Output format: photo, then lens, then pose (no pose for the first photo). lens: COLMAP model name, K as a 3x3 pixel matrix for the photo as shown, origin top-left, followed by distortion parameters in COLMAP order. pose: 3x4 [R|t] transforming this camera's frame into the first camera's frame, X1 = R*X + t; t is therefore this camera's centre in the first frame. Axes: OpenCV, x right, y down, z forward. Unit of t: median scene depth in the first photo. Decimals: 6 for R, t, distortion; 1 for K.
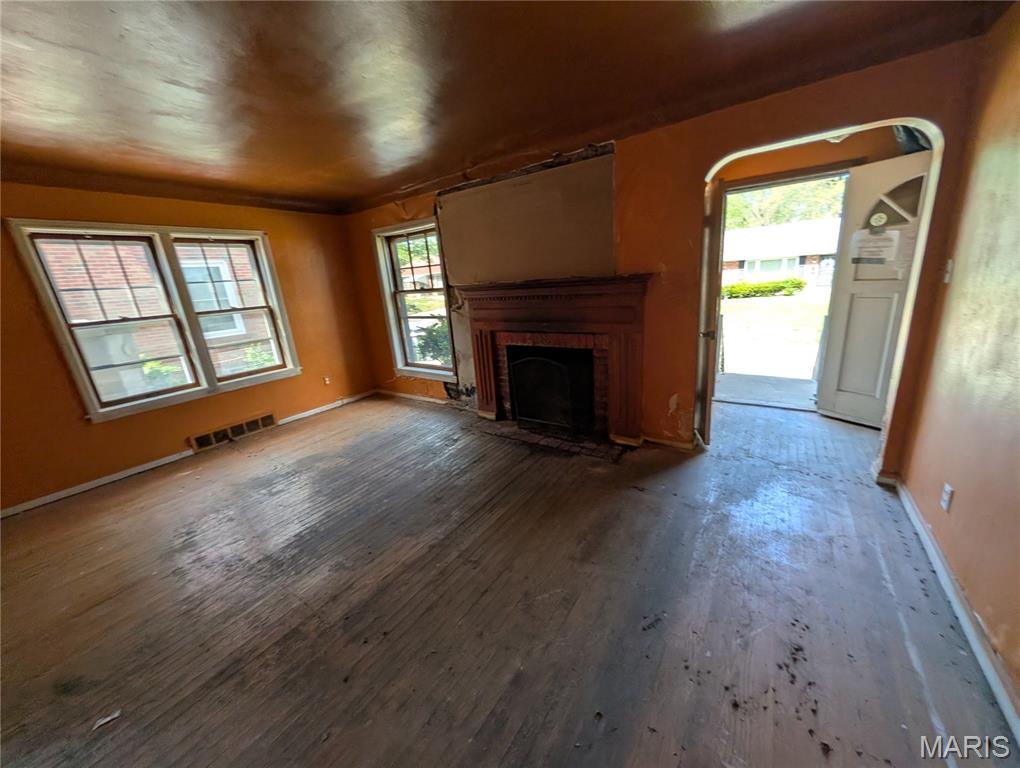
lens RADIAL K [[369.8, 0, 508.4], [0, 369.8, 395.8], [0, 0, 1]] dist [-0.000452, 0.000086]
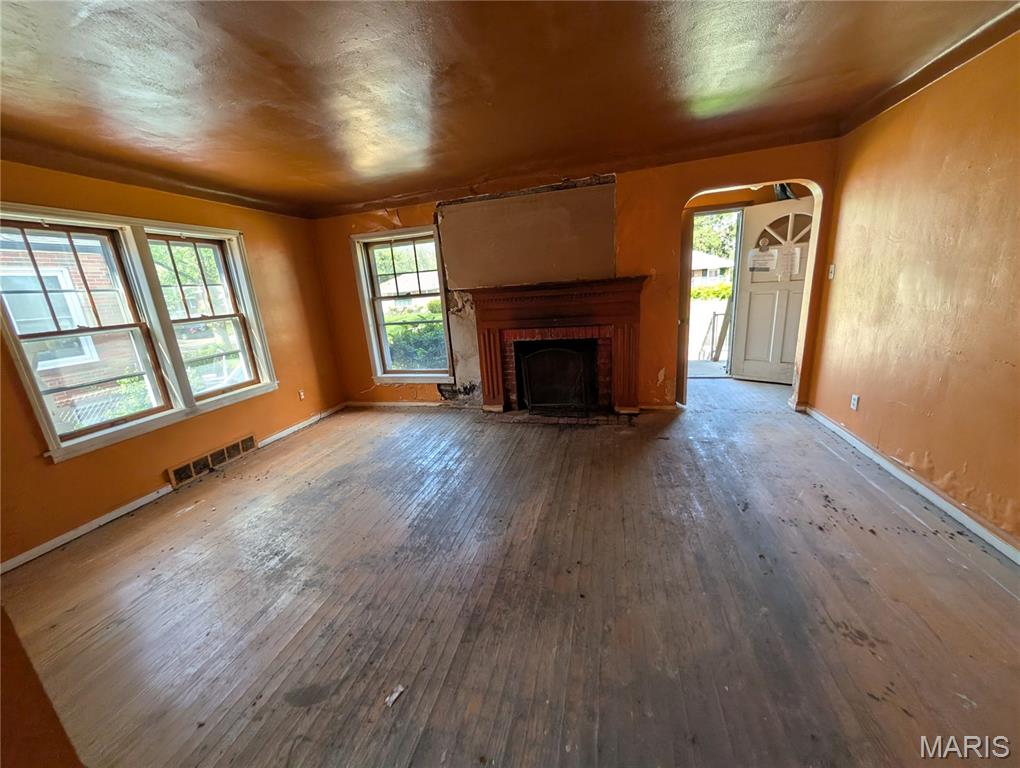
lens RADIAL K [[369.8, 0, 508.4], [0, 369.8, 395.8], [0, 0, 1]] dist [-0.000452, 0.000086]
pose [[0.939210, -0.097105, 0.329326, -0.405874], [0.111187, 0.993506, -0.024150, 0.051391], [-0.324842, 0.059299, 0.943907, -0.040061]]
